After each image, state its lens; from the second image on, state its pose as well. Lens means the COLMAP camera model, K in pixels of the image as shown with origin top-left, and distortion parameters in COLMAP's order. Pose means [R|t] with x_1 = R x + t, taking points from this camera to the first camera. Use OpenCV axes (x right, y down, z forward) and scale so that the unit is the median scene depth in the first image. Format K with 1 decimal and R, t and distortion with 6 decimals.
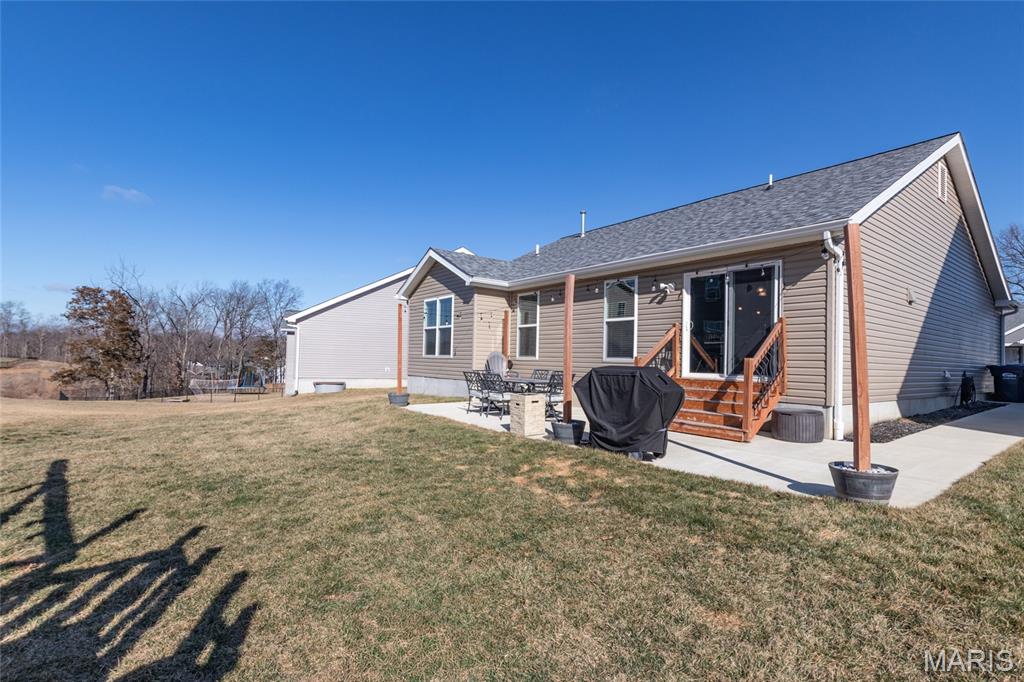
lens RADIAL K [[488.1, 0, 503.5], [0, 488.1, 348.7], [0, 0, 1]] dist [-0.000878, -0.000569]
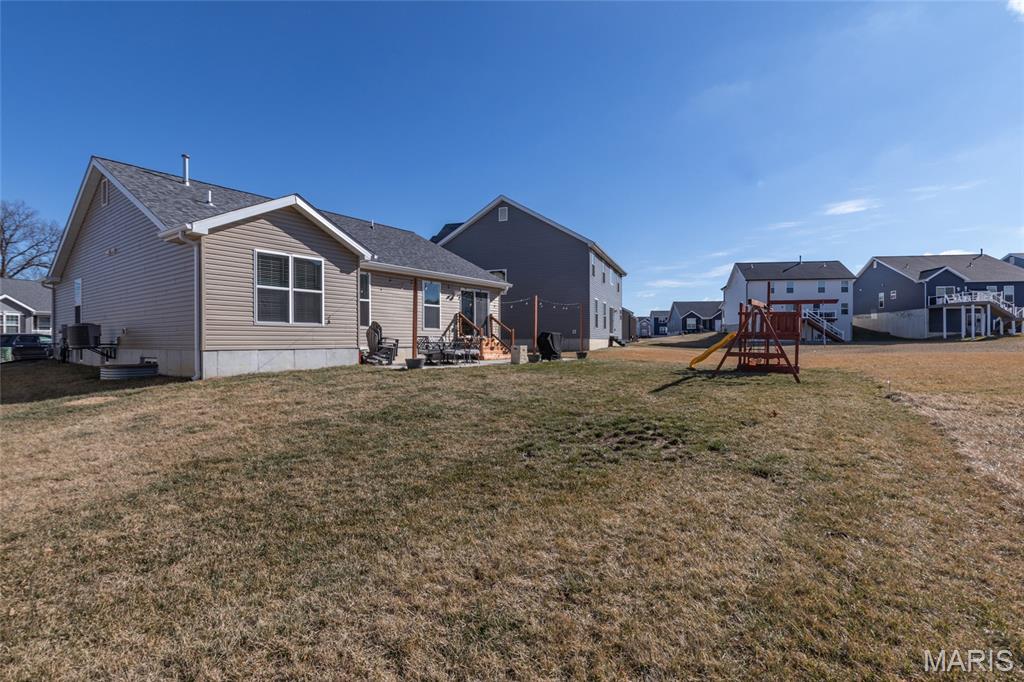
lens RADIAL K [[475.2, 0, 512.0], [0, 475.2, 341.0], [0, 0, 1]] dist [-0.000162, -0.000342]
pose [[-0.285245, -0.023250, 0.958173, -1.617722], [-0.027763, 0.999487, 0.015988, 0.033474], [-0.958052, -0.022041, -0.285744, 1.356796]]
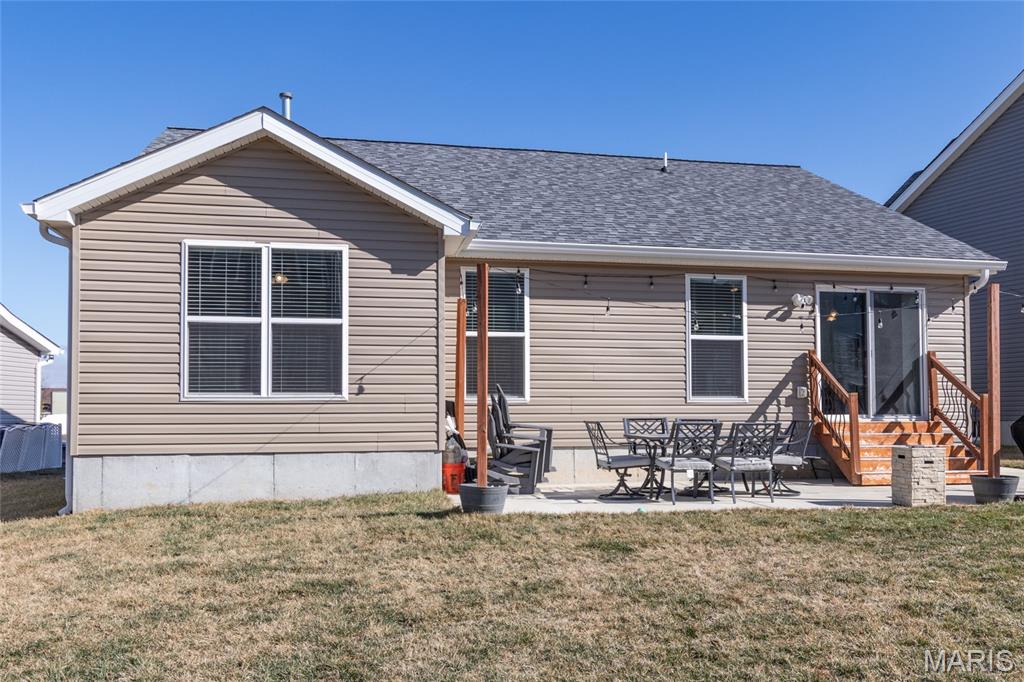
lens RADIAL K [[941.2, 0, 567.8], [0, 941.2, 389.2], [0, 0, 1]] dist [-0.007281, -0.002013]
pose [[0.397928, 0.009804, 0.917364, -1.117704], [-0.005464, 0.999950, -0.008316, 0.022726], [-0.917400, -0.001703, 0.397962, 0.770379]]
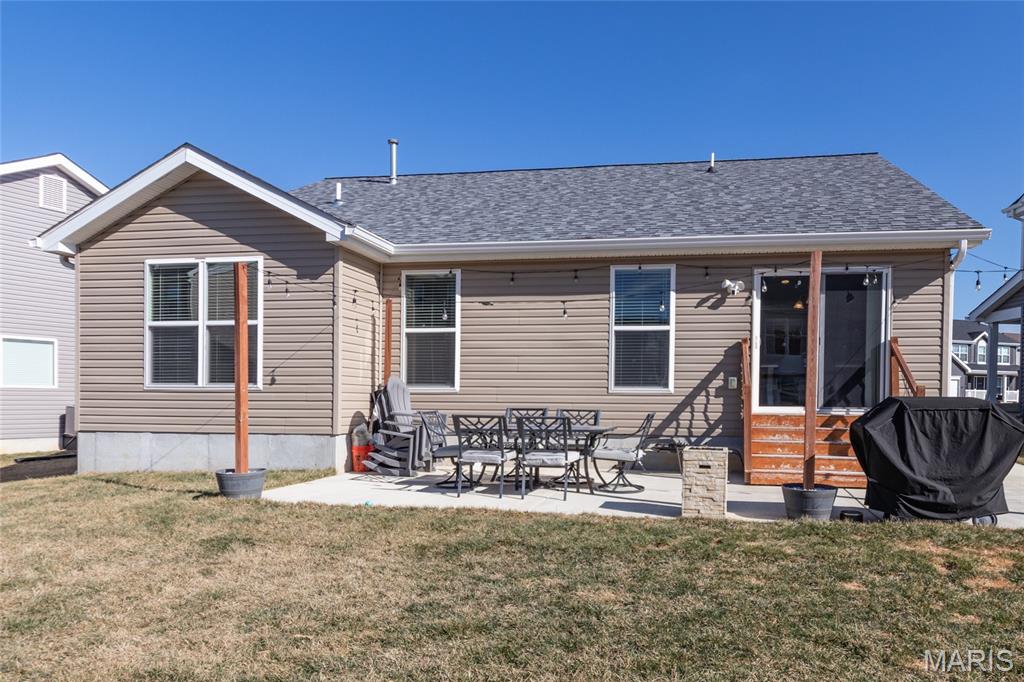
lens RADIAL K [[719.1, 0, 599.1], [0, 719.1, 407.2], [0, 0, 1]] dist [0.005315, -0.001654]
pose [[0.717877, -0.020242, 0.695875, -0.533740], [-0.007254, 0.999305, 0.036552, 0.012115], [-0.696132, -0.031288, 0.717232, 0.392537]]
